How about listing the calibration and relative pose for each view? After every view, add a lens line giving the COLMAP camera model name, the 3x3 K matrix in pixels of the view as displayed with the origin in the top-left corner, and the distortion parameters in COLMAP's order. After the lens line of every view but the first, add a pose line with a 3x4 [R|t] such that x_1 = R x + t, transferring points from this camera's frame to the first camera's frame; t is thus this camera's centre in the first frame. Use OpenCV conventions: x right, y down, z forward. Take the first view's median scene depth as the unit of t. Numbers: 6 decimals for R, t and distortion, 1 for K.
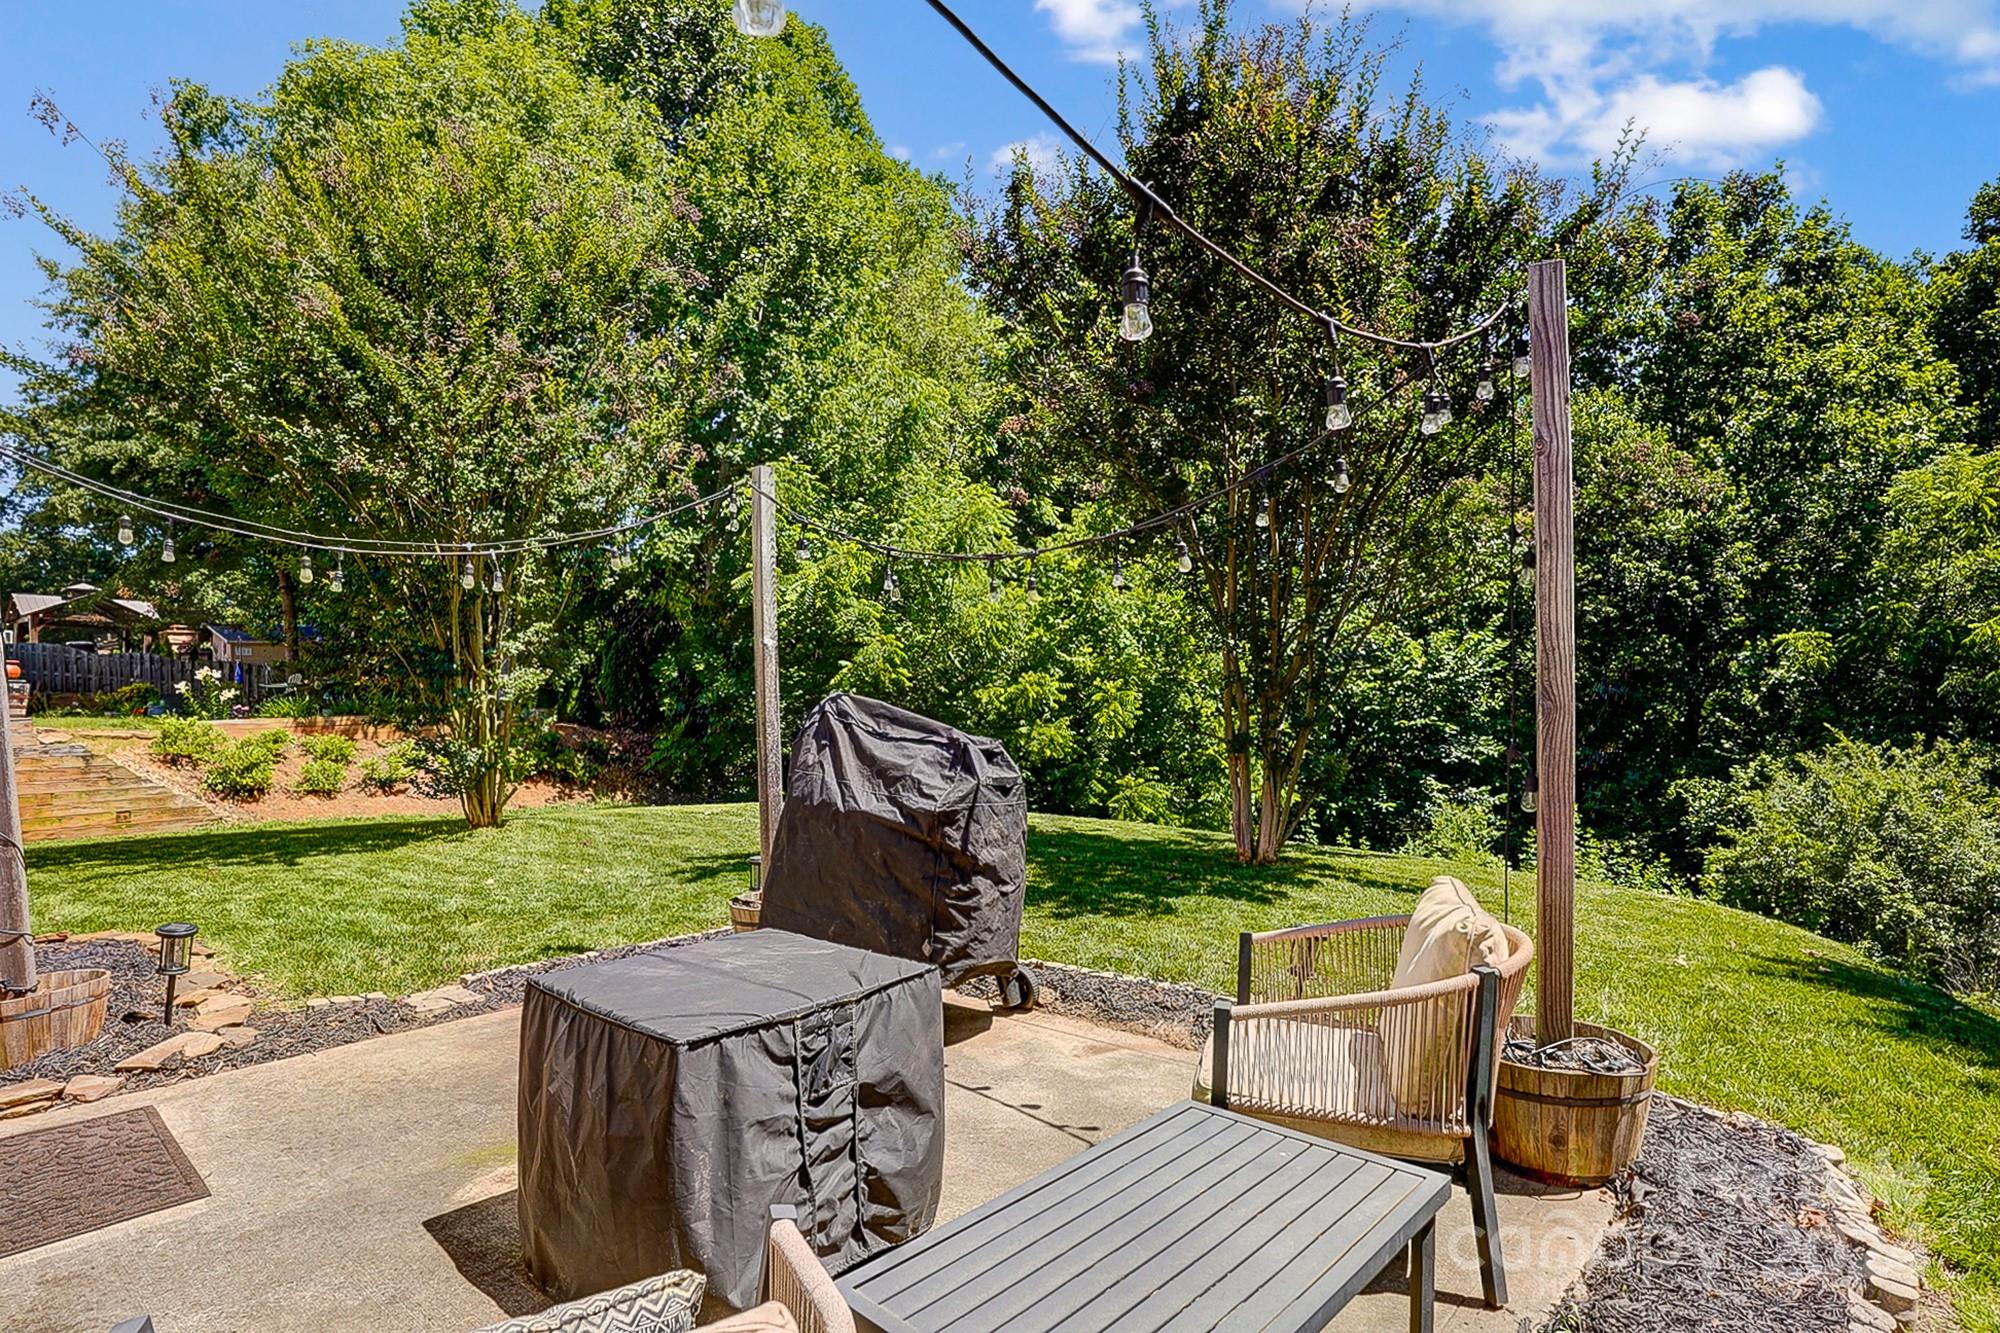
lens RADIAL K [[962.1, 0, 1009.7], [0, 962.1, 669.0], [0, 0, 1]] dist [-0.046765, 0.006005]
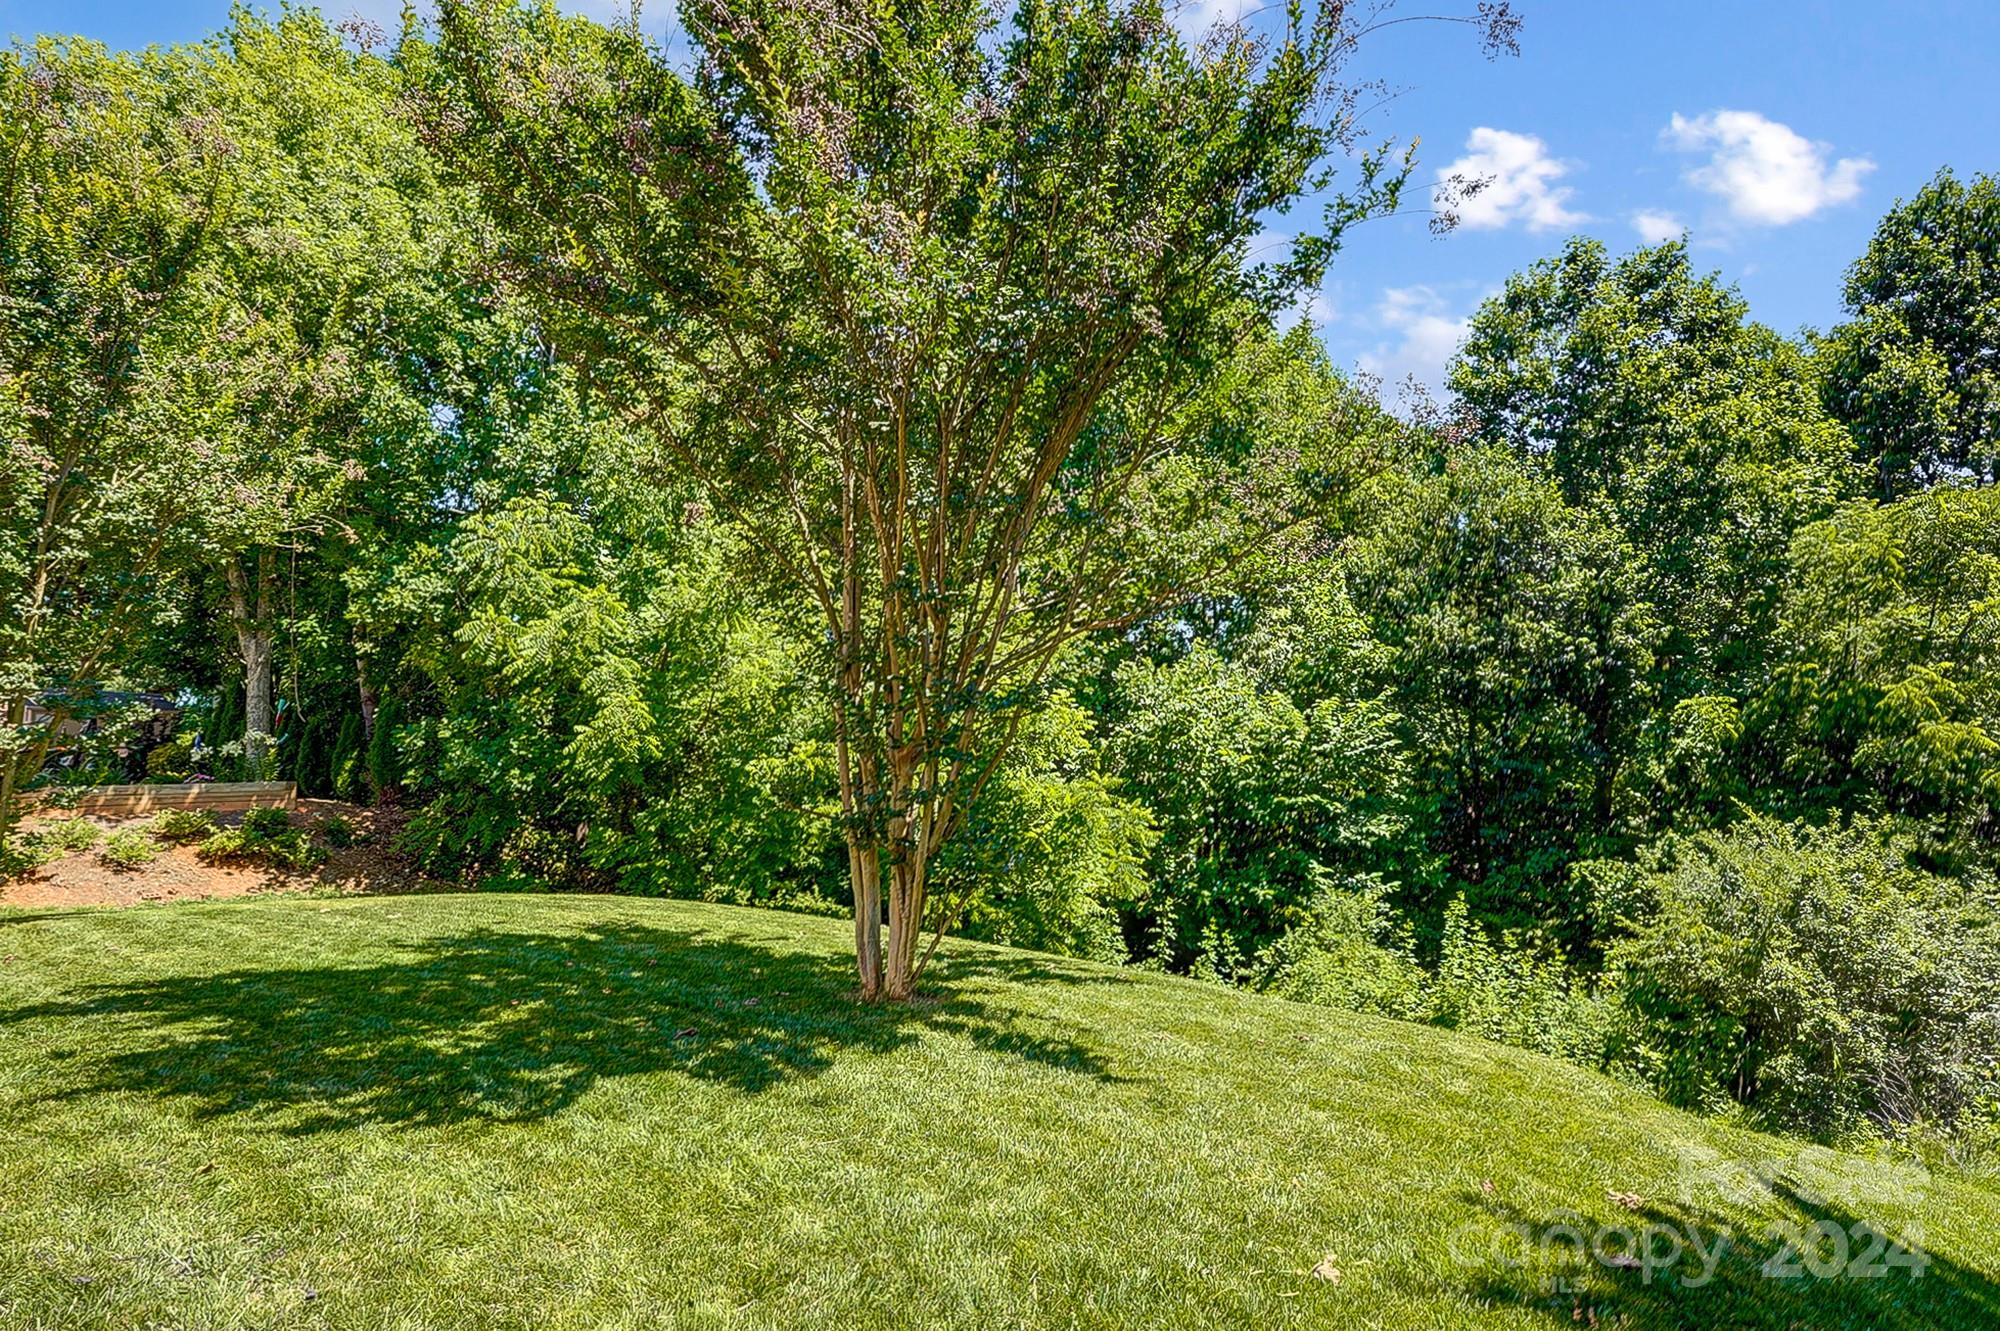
lens RADIAL K [[962.1, 0, 990.1], [0, 962.1, 667.2], [0, 0, 1]] dist [-0.046765, 0.006005]
pose [[0.999445, 0.002985, 0.033166, 0.118092], [-0.000253, 0.996627, -0.082064, 0.006654], [-0.033299, 0.082010, 0.996075, 0.105936]]
